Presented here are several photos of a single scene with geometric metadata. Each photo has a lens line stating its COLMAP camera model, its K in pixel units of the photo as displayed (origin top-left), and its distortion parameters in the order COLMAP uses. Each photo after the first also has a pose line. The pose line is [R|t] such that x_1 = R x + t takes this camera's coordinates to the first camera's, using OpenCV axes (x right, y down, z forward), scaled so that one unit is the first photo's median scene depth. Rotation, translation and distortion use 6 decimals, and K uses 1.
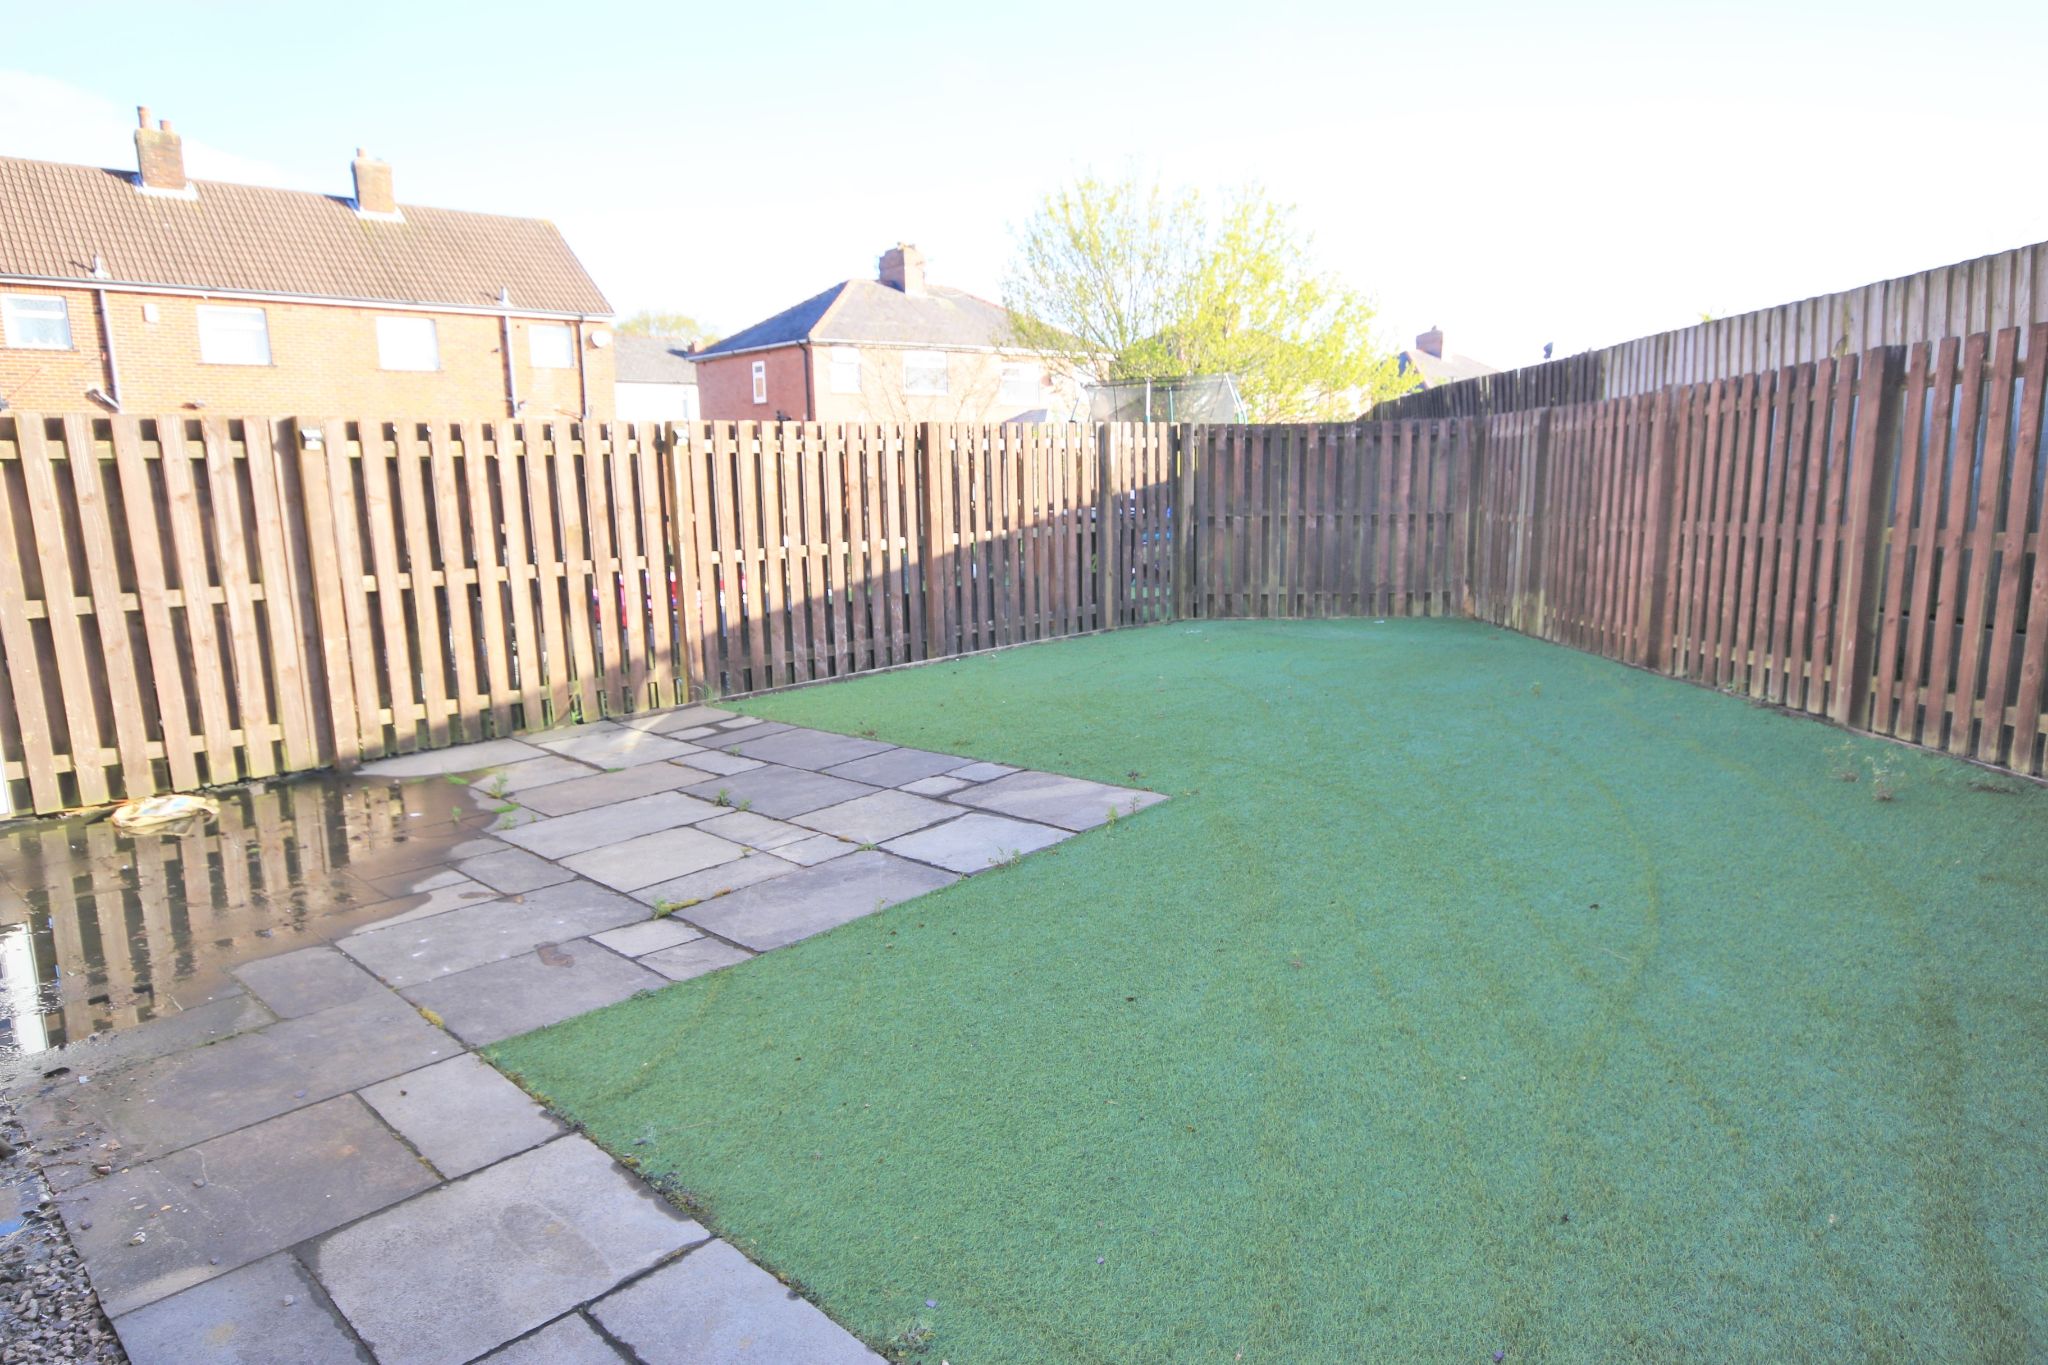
lens RADIAL K [[1287.5, 0, 1026.6], [0, 1287.5, 686.5], [0, 0, 1]] dist [0.008717, 0.004994]
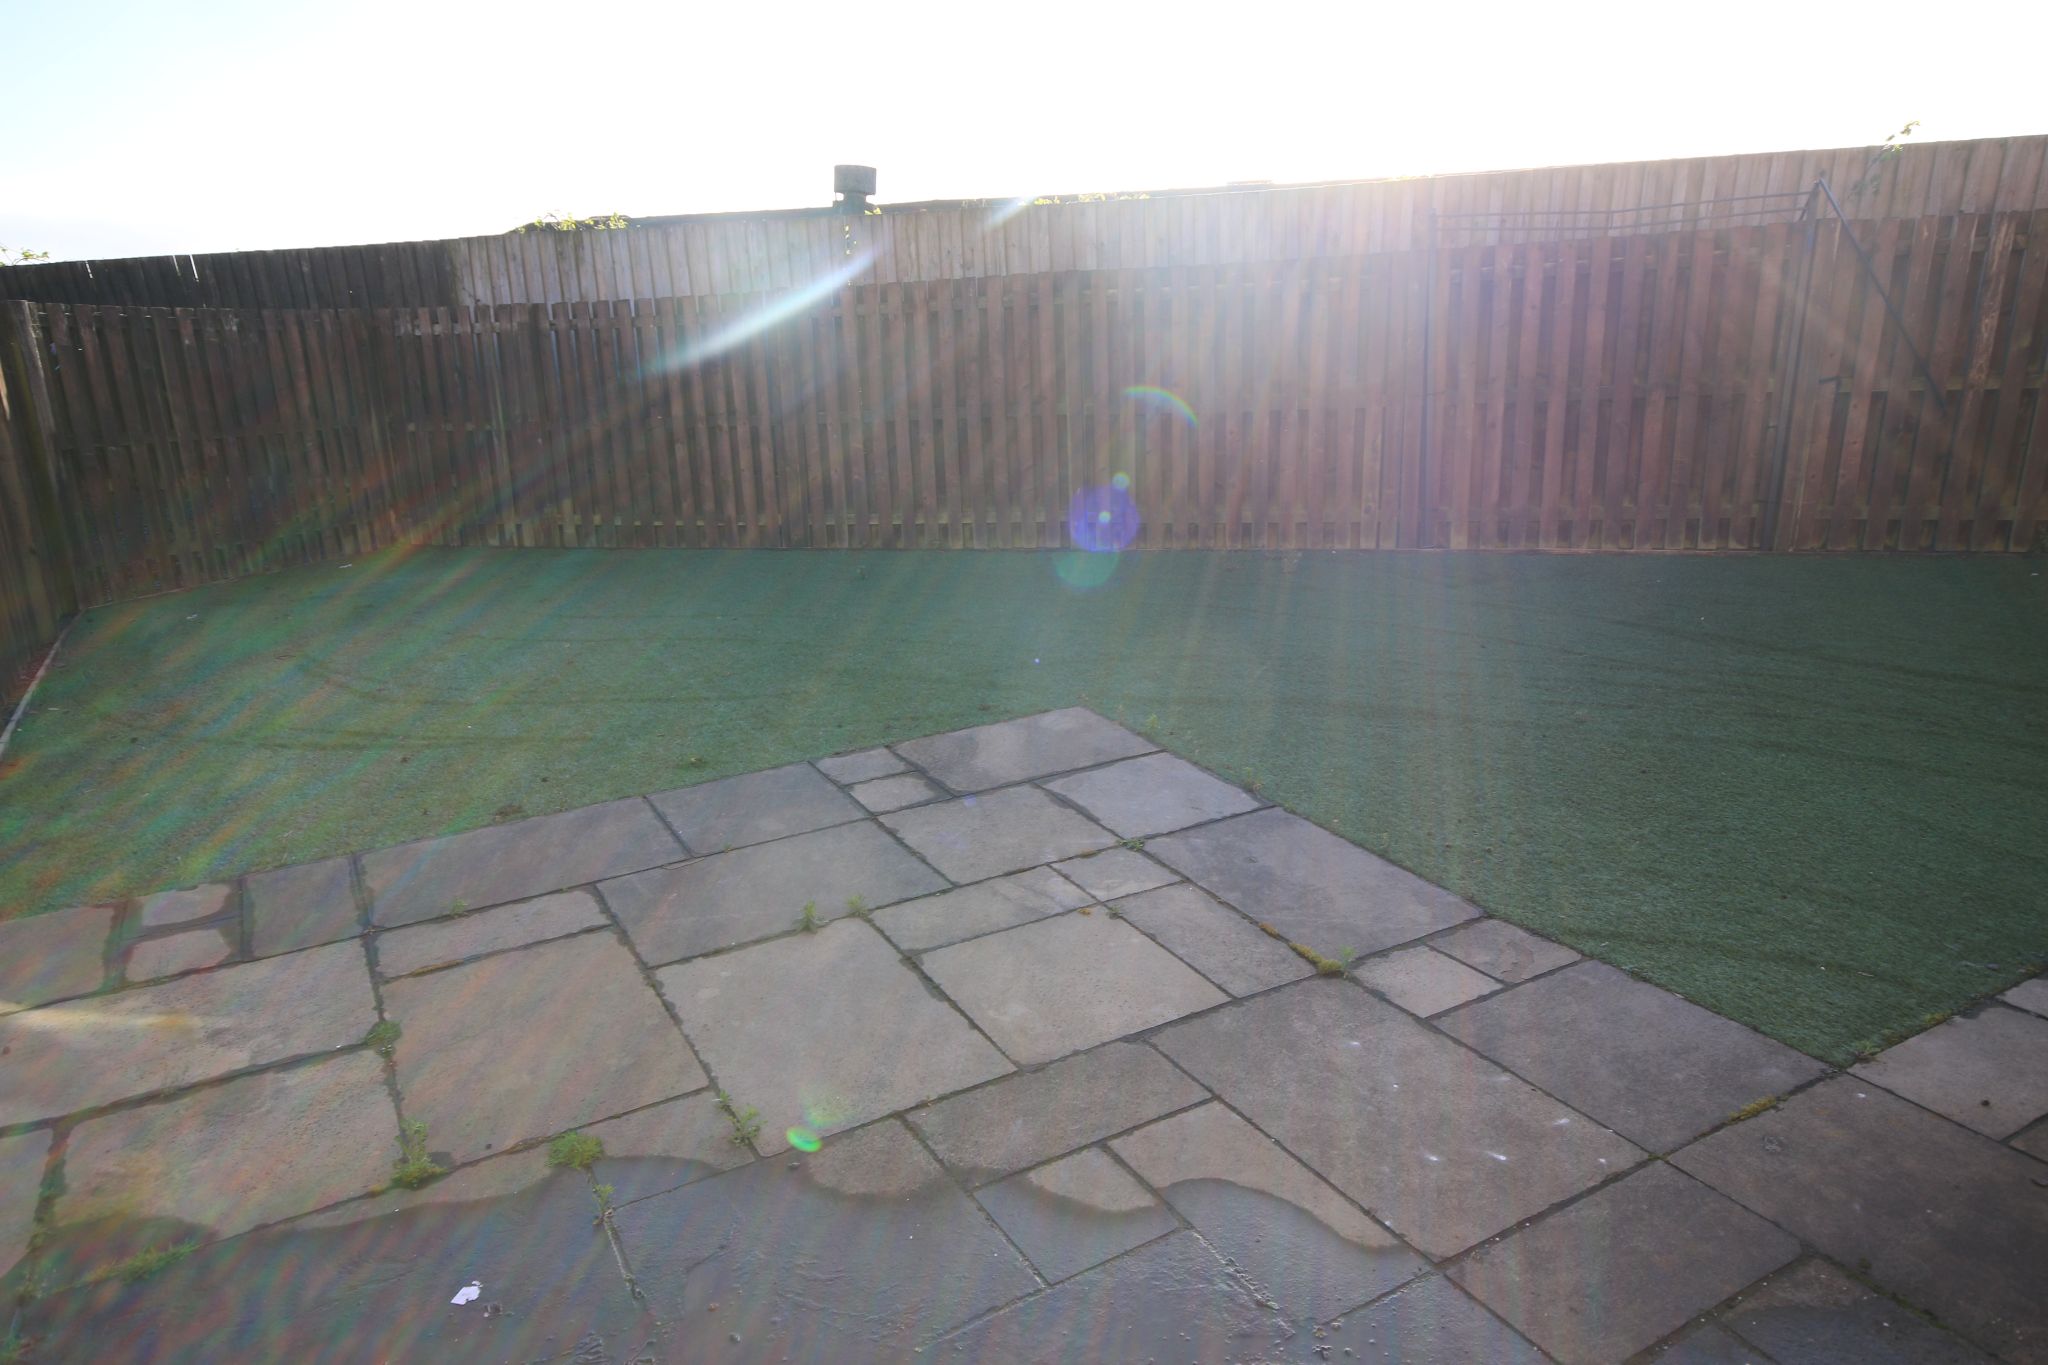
lens RADIAL K [[1287.5, 0, 1029.6], [0, 1287.5, 687.5], [0, 0, 1]] dist [0.008717, 0.004994]
pose [[0.263112, -0.239746, 0.934502, -0.815720], [0.179950, 0.963828, 0.196605, -0.126091], [-0.947835, 0.116434, 0.296737, 0.787897]]
